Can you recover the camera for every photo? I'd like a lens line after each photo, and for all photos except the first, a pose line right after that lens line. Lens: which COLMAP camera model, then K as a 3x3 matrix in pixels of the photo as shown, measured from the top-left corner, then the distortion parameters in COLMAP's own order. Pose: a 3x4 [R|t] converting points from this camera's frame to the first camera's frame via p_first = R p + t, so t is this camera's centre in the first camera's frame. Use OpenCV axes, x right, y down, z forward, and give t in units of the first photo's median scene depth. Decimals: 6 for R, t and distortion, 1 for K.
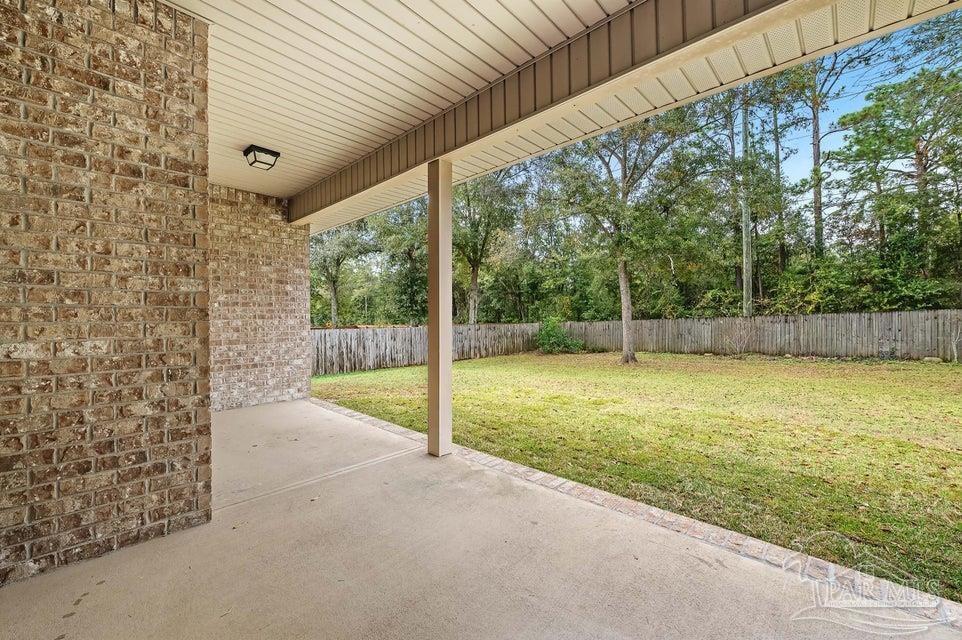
lens RADIAL K [[390.3, 0, 480.6], [0, 390.3, 320.2], [0, 0, 1]] dist [-0.002784, -0.000218]
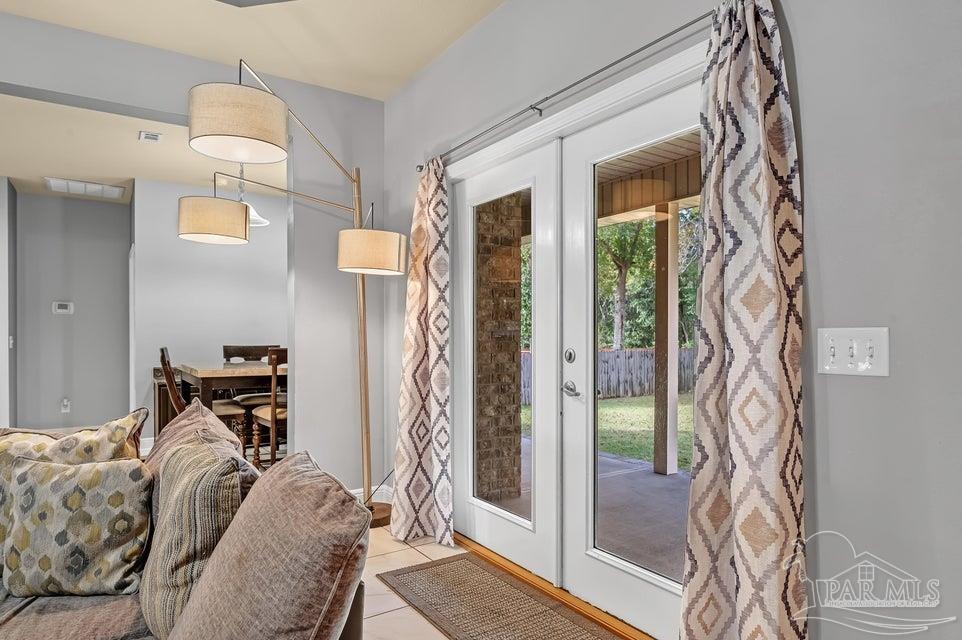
lens RADIAL K [[580.3, 0, 488.7], [0, 580.3, 342.6], [0, 0, 1]] dist [-0.001534, -0.000095]
pose [[0.977665, 0.003565, -0.210137, -0.376690], [-0.003368, 0.999993, 0.001296, -0.030289], [0.210140, -0.000559, 0.977671, -1.031387]]
